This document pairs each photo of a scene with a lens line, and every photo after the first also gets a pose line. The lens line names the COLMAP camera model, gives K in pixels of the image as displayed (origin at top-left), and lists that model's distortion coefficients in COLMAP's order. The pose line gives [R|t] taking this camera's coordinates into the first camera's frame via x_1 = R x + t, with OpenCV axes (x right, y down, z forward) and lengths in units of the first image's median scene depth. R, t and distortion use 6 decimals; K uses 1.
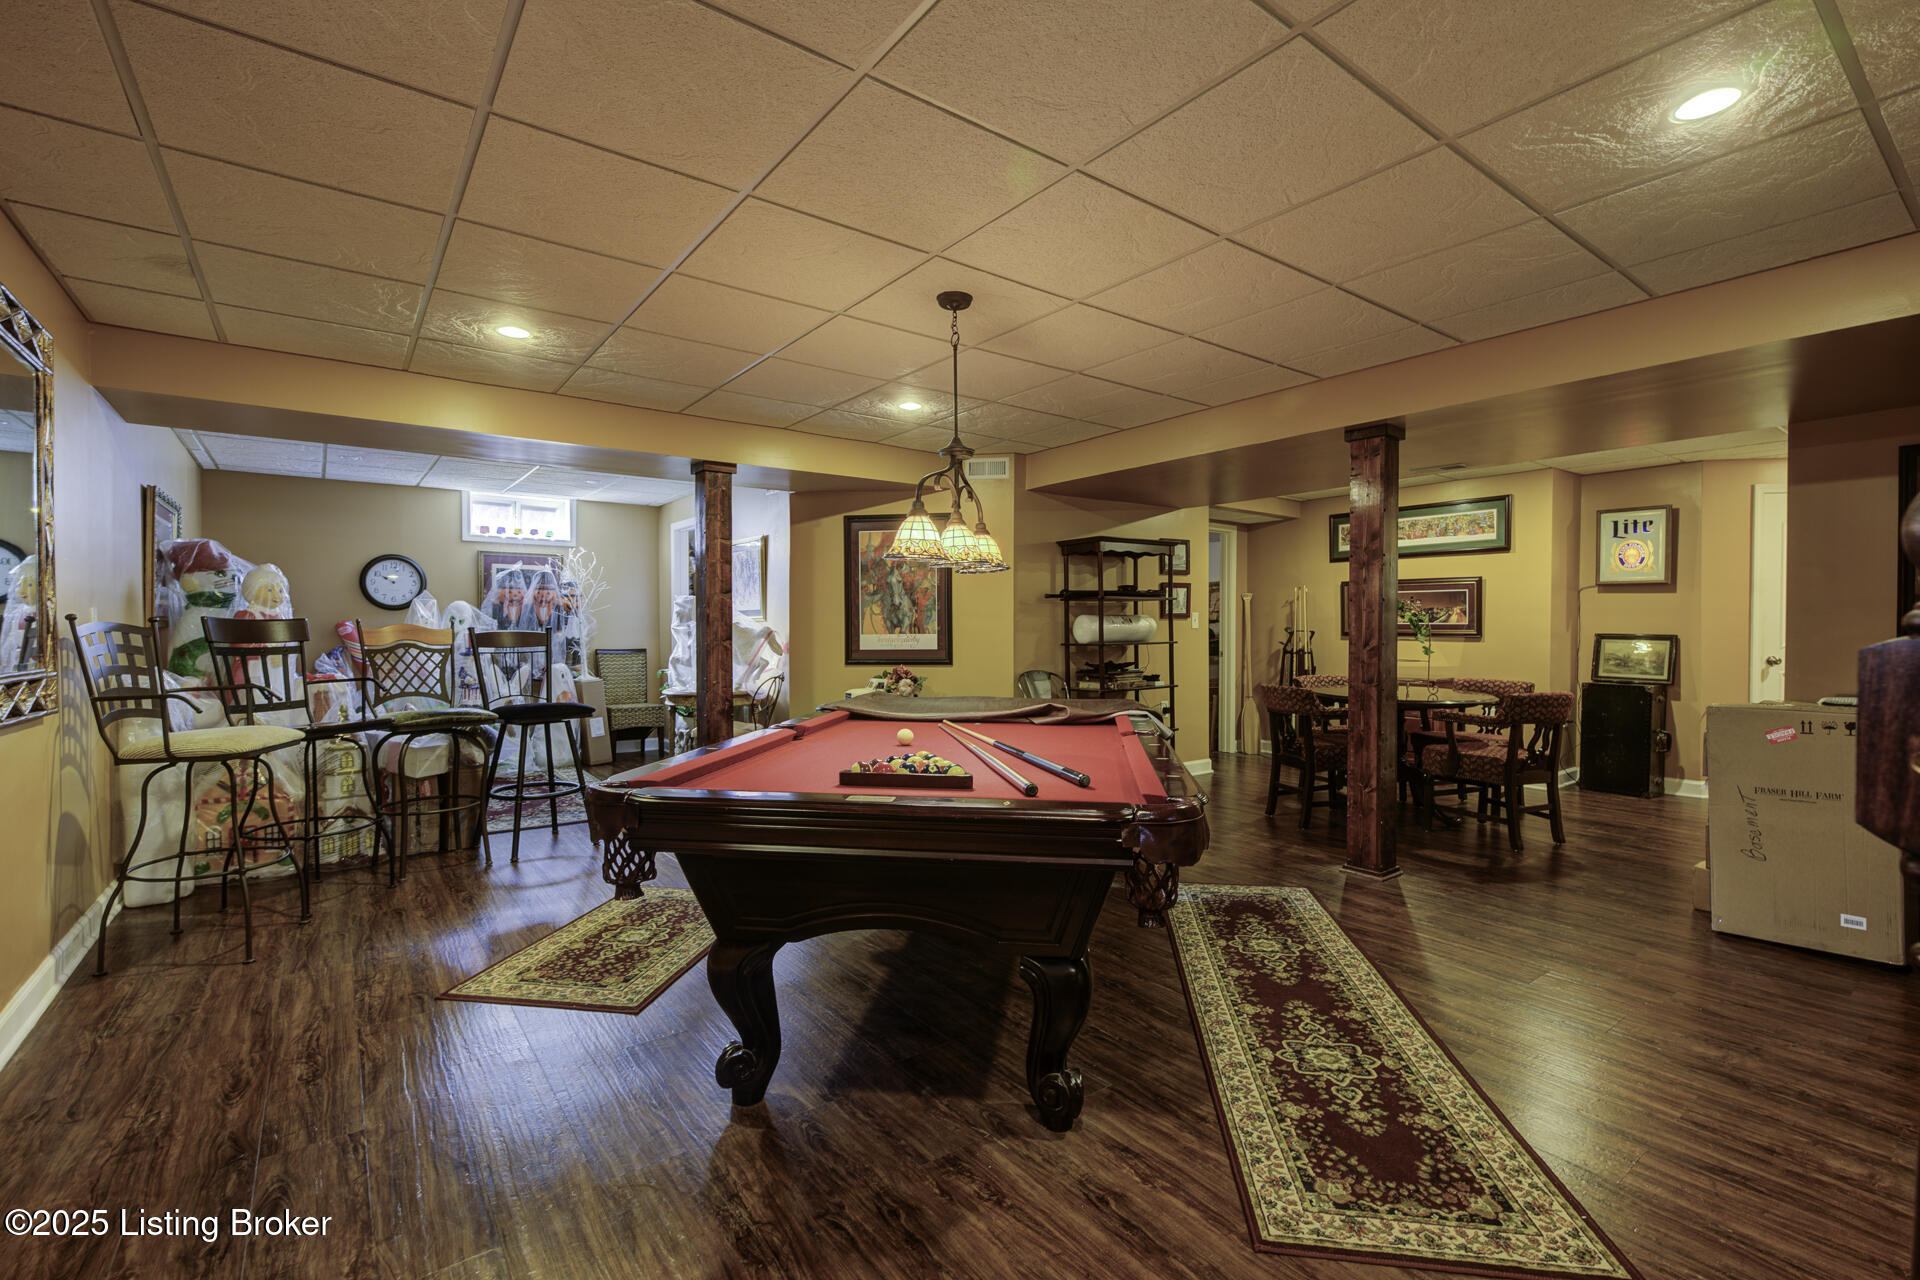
lens RADIAL K [[870.4, 0, 961.9], [0, 870.4, 642.5], [0, 0, 1]] dist [0.004219, 0.000380]
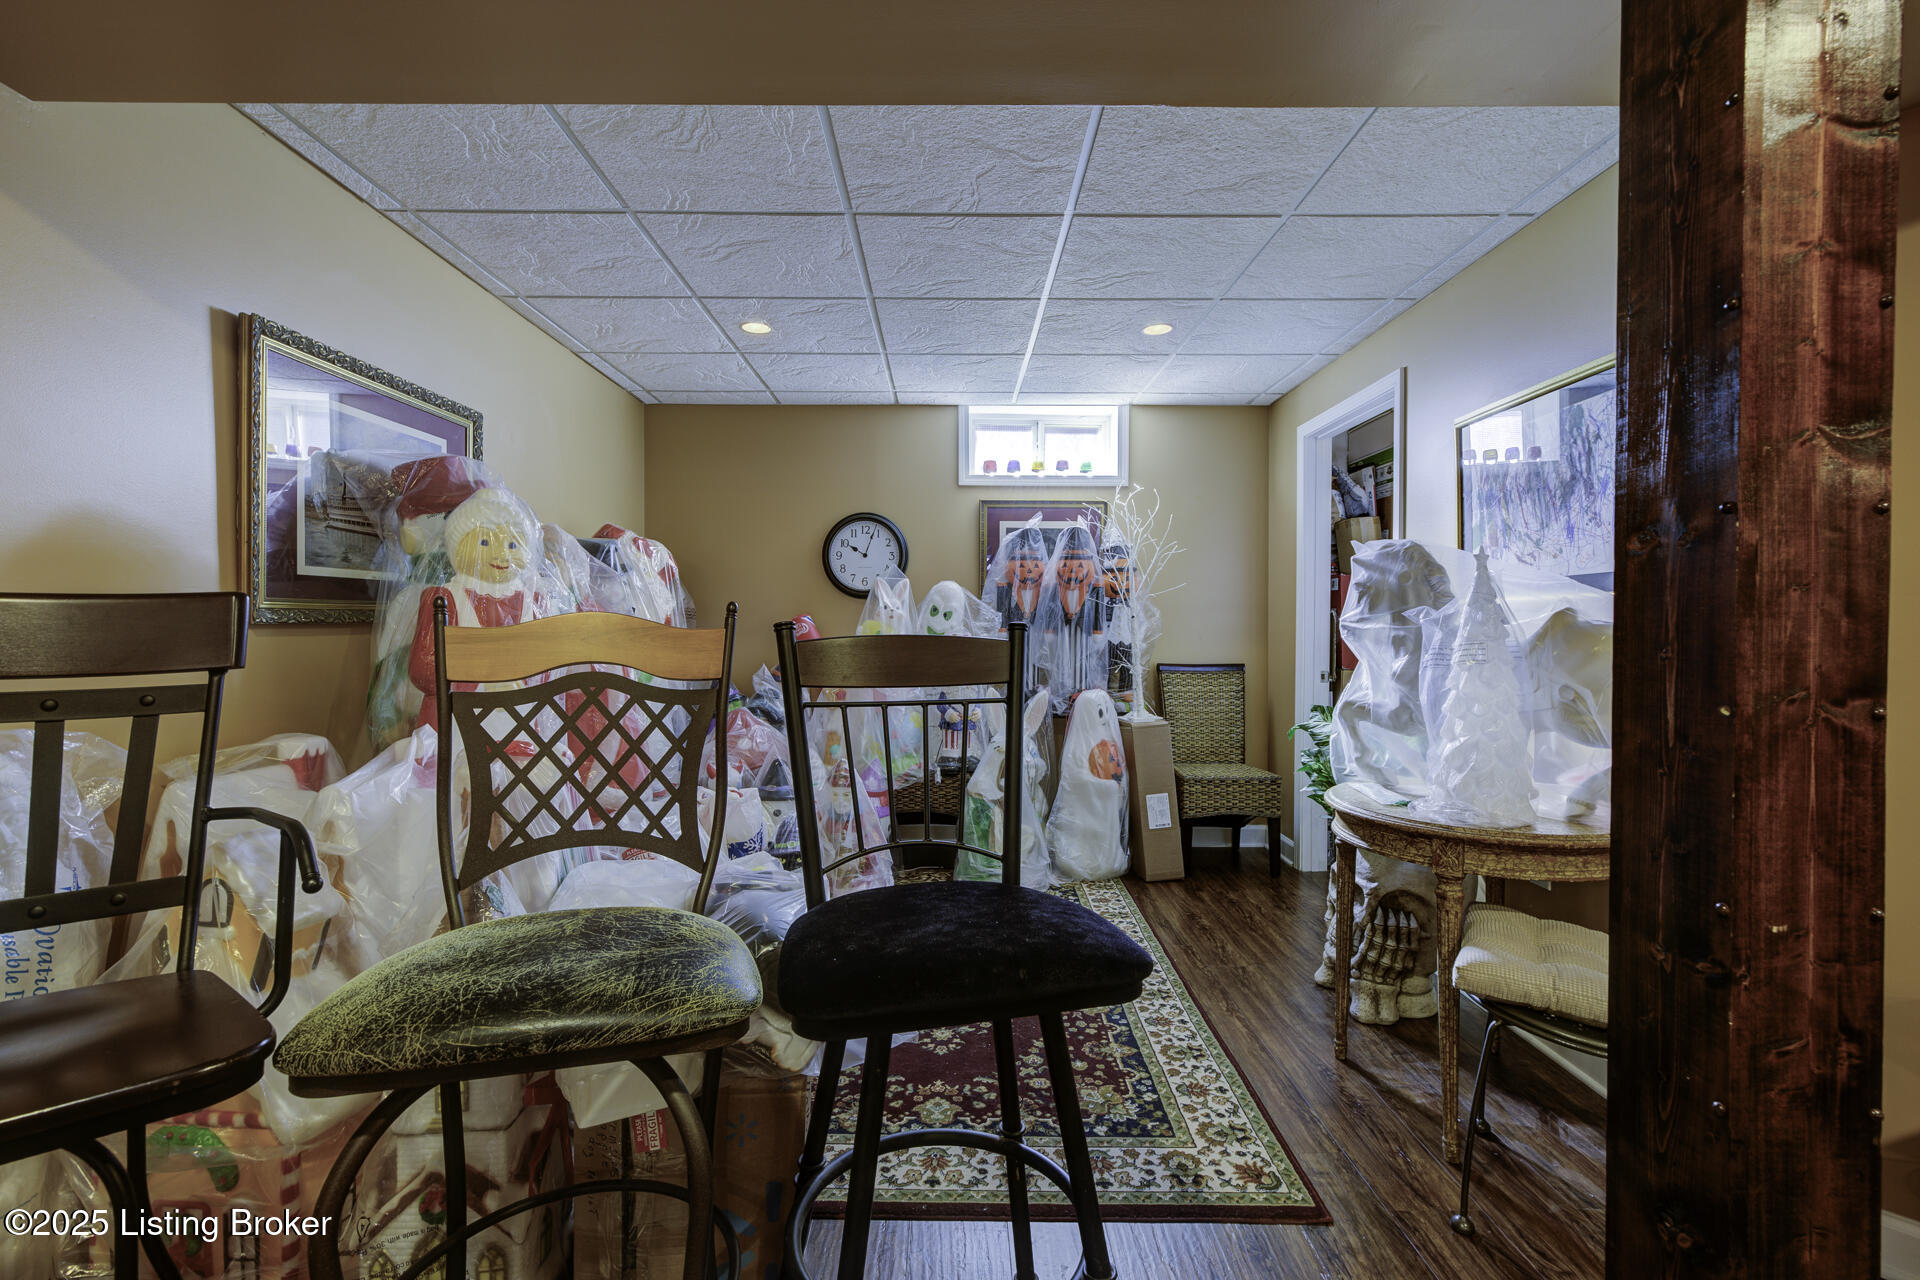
lens RADIAL K [[870.4, 0, 960.0], [0, 870.4, 637.2], [0, 0, 1]] dist [0.004219, 0.000380]
pose [[0.812168, 0.009261, -0.583350, -0.206276], [-0.011938, 0.999928, -0.000747, -0.008065], [0.583302, 0.007571, 0.812220, 0.492220]]
